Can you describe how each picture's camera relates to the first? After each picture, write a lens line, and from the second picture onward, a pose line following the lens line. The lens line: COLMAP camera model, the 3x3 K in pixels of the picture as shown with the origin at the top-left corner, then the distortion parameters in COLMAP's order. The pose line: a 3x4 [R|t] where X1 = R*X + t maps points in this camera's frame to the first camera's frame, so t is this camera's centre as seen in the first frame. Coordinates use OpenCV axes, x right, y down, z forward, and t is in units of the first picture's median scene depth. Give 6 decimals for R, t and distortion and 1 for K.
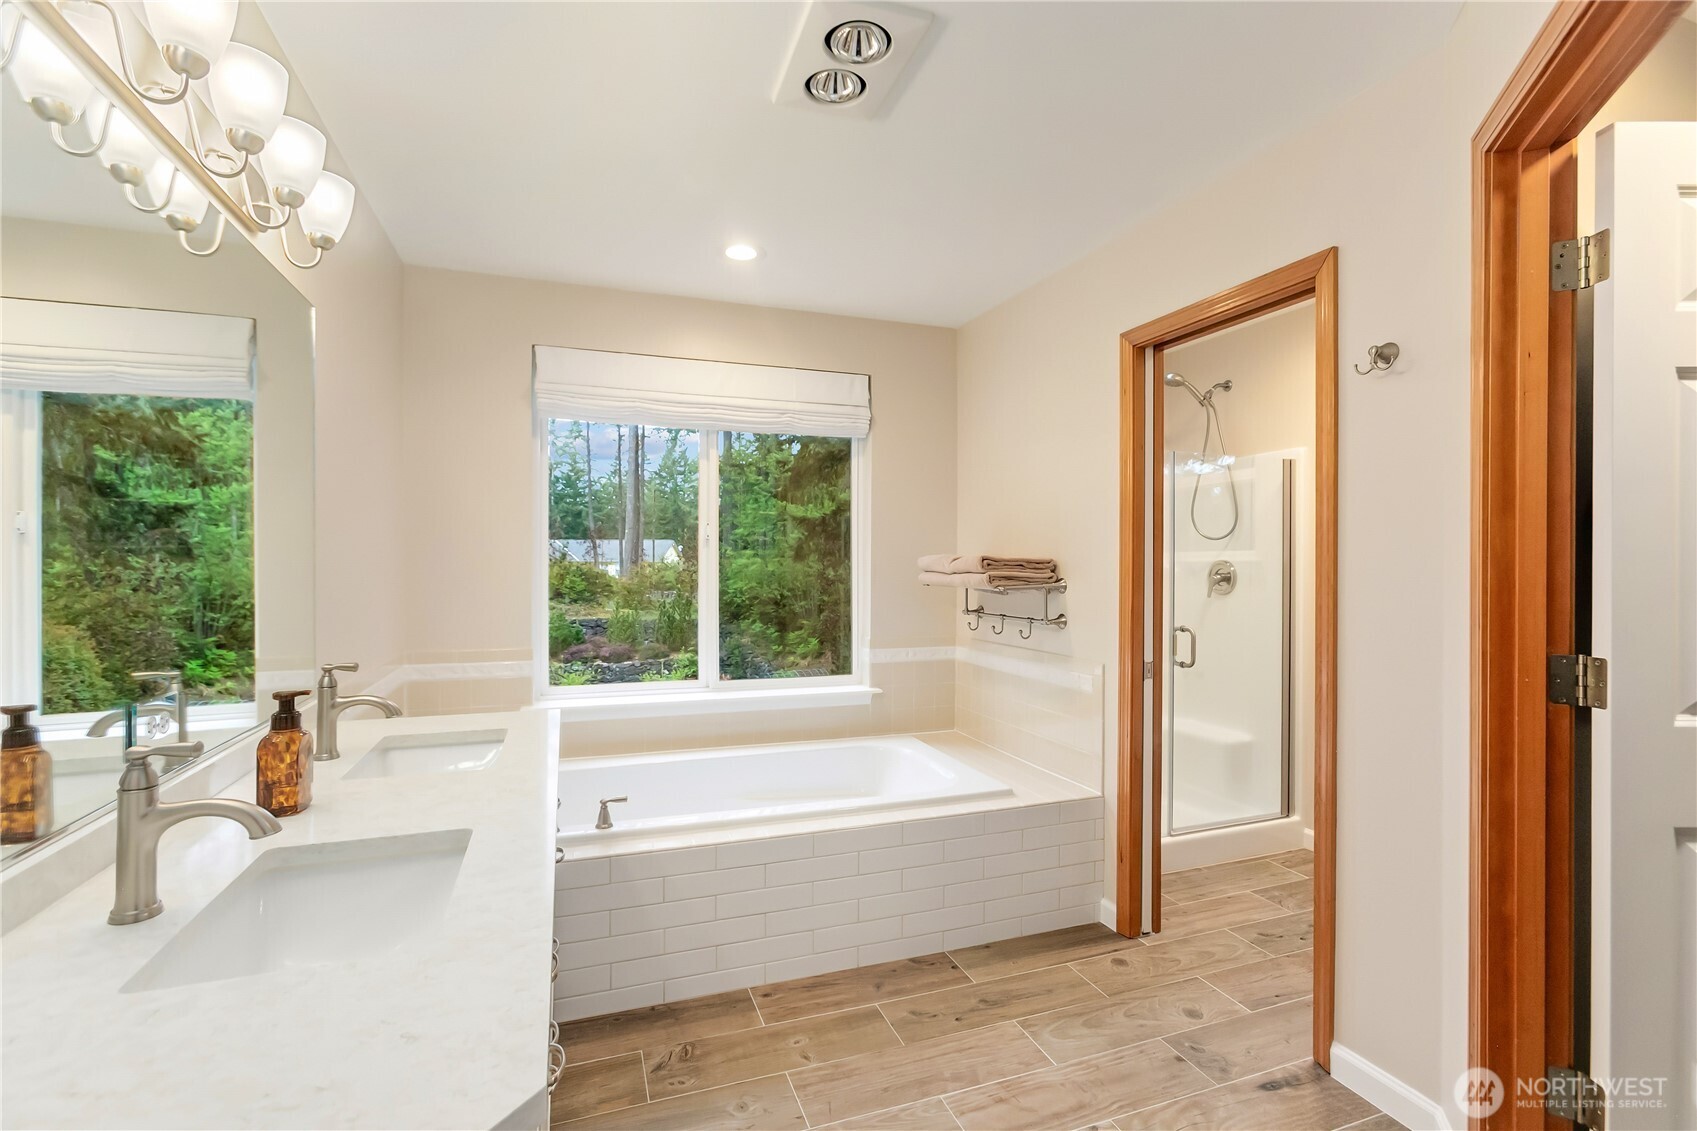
lens RADIAL K [[774.1, 0, 861.5], [0, 774.1, 562.6], [0, 0, 1]] dist [-0.008240, 0.007216]
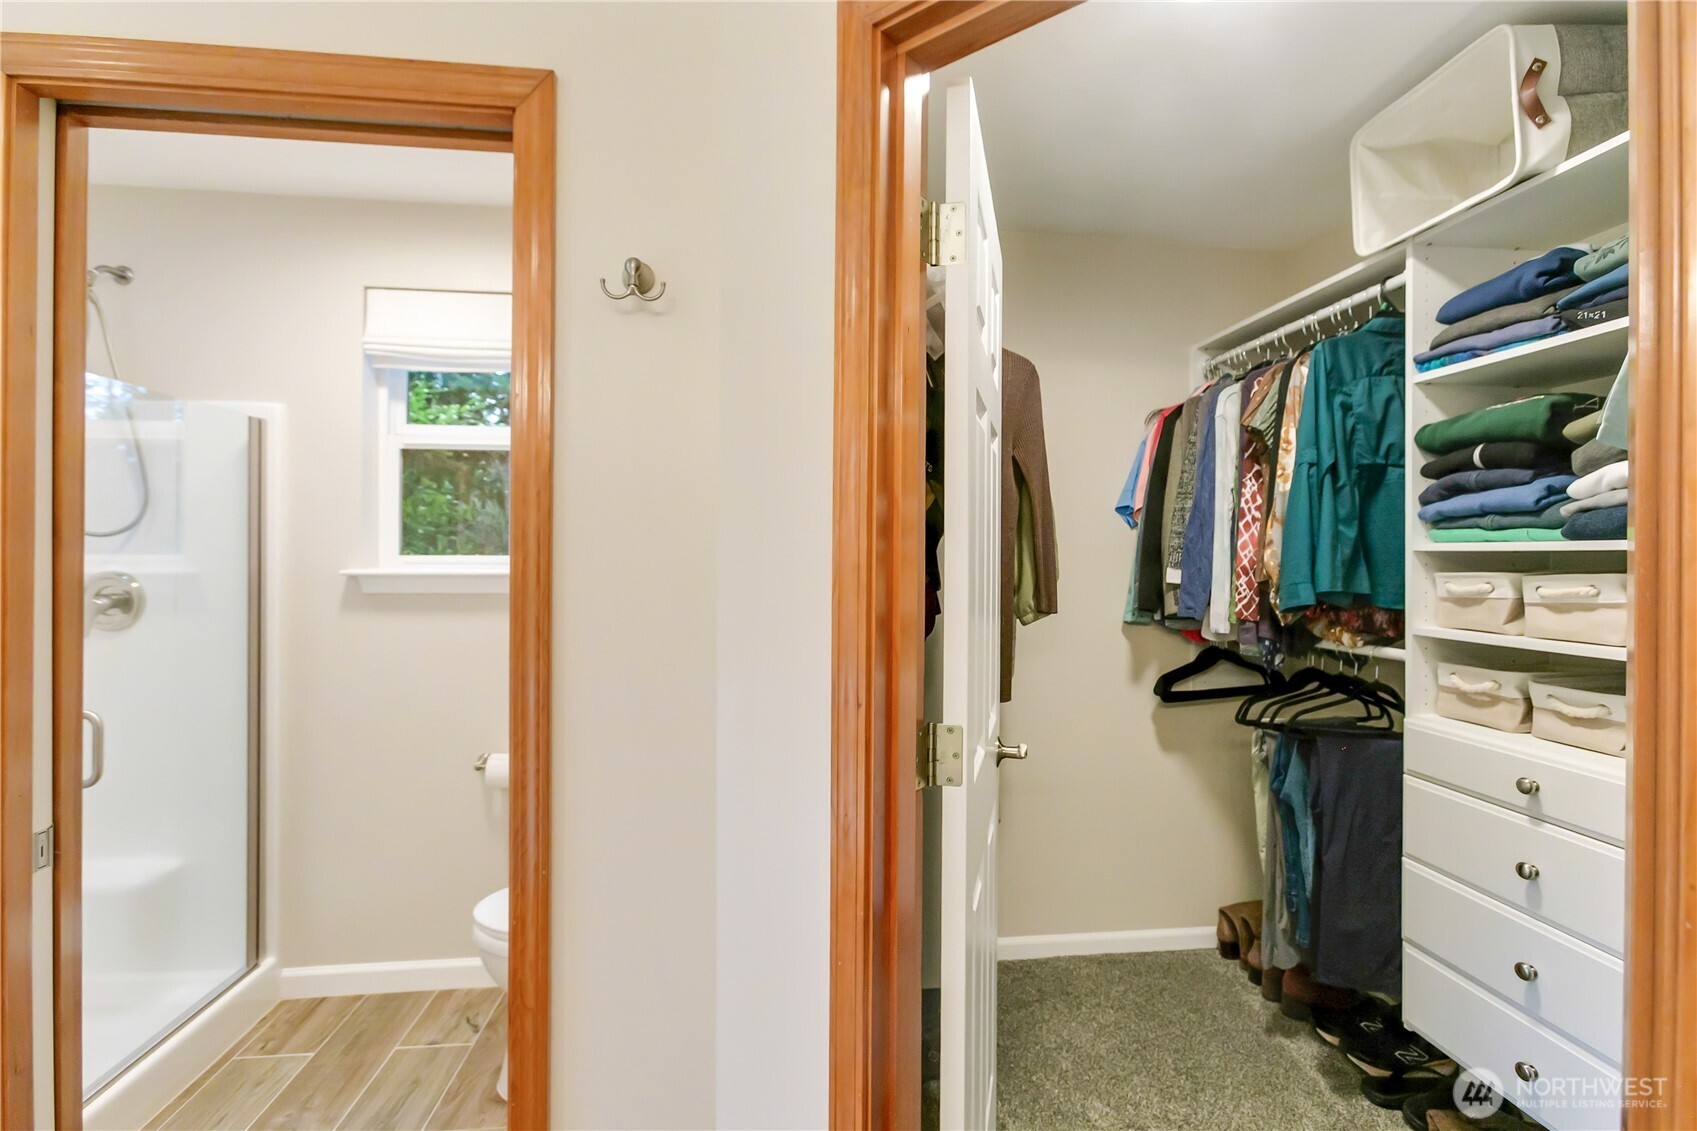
lens RADIAL K [[774.1, 0, 846.9], [0, 774.1, 563.9], [0, 0, 1]] dist [-0.008240, 0.007216]
pose [[0.258729, -0.009002, 0.965908, 0.053043], [-0.006725, 0.999916, 0.011120, -0.021918], [-0.965927, -0.009373, 0.258647, 0.352742]]
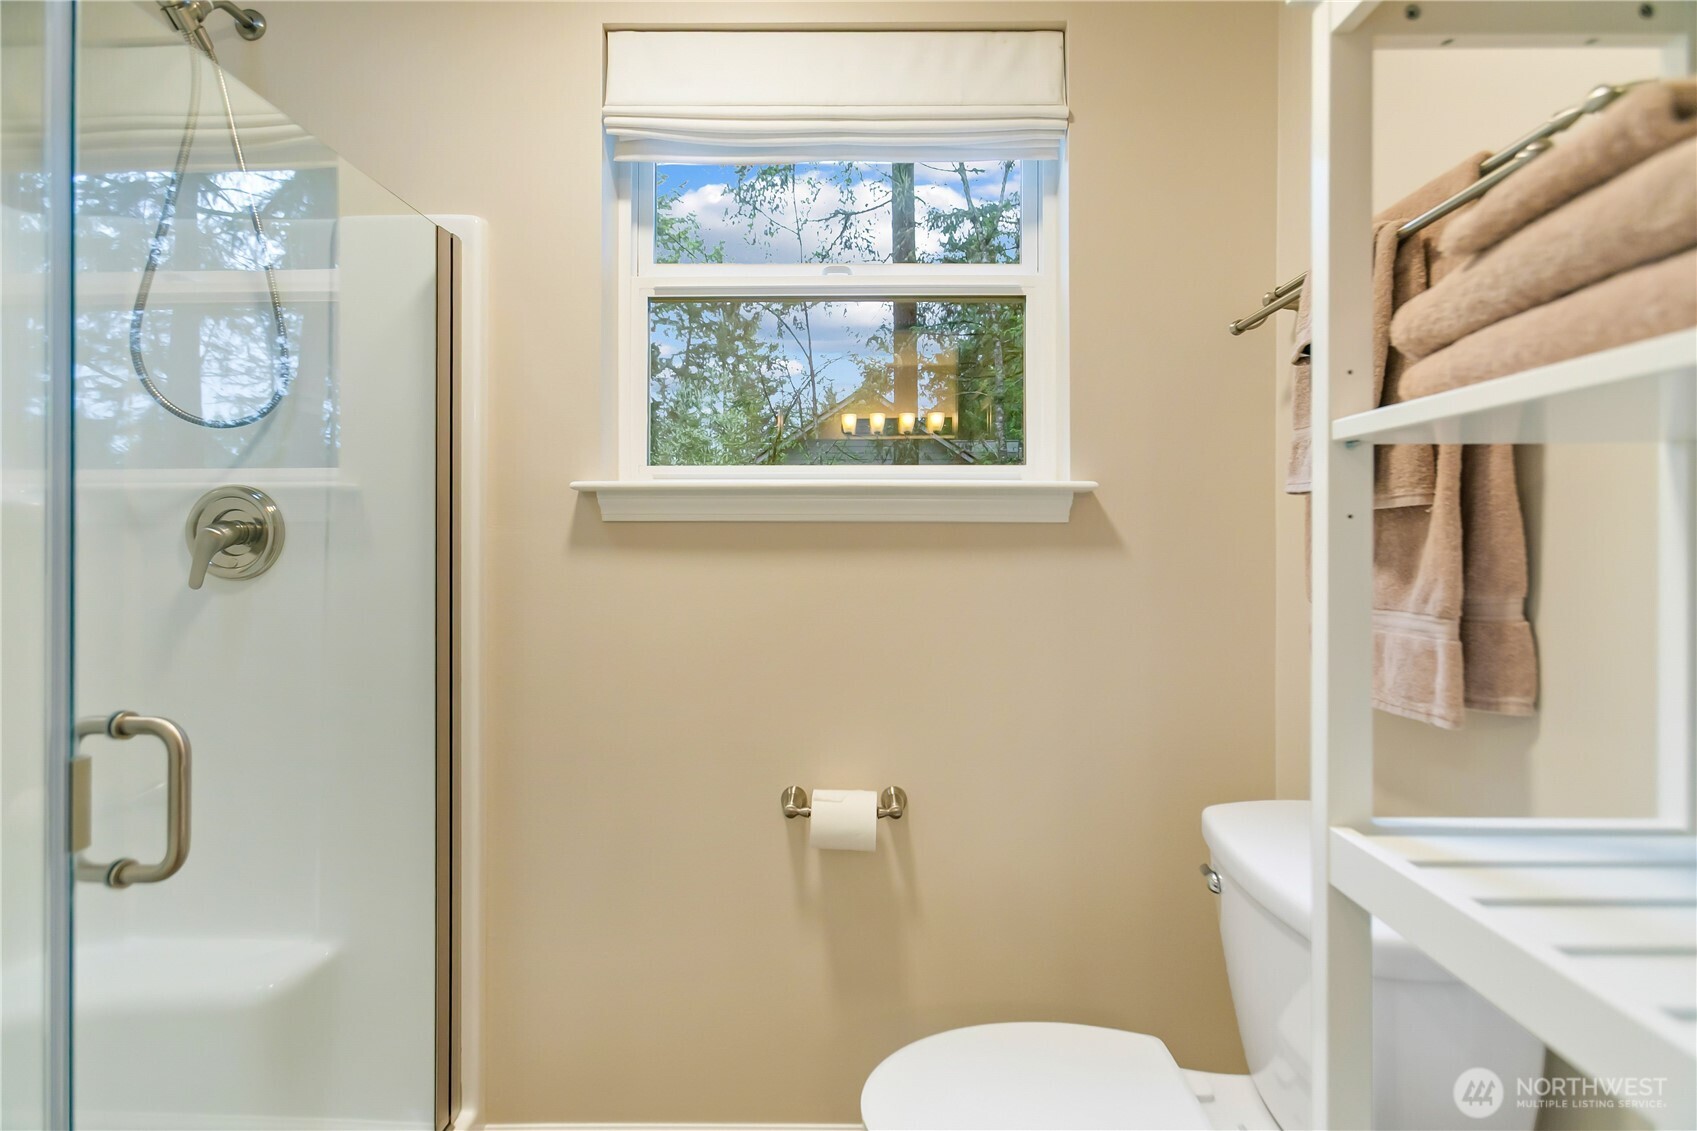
lens RADIAL K [[774.1, 0, 855.9], [0, 774.1, 553.9], [0, 0, 1]] dist [-0.008240, 0.007216]
pose [[0.373240, -0.003911, 0.927727, 0.261382], [-0.001057, 0.999989, 0.004641, 0.030439], [-0.927734, -0.002713, 0.373231, 0.656484]]
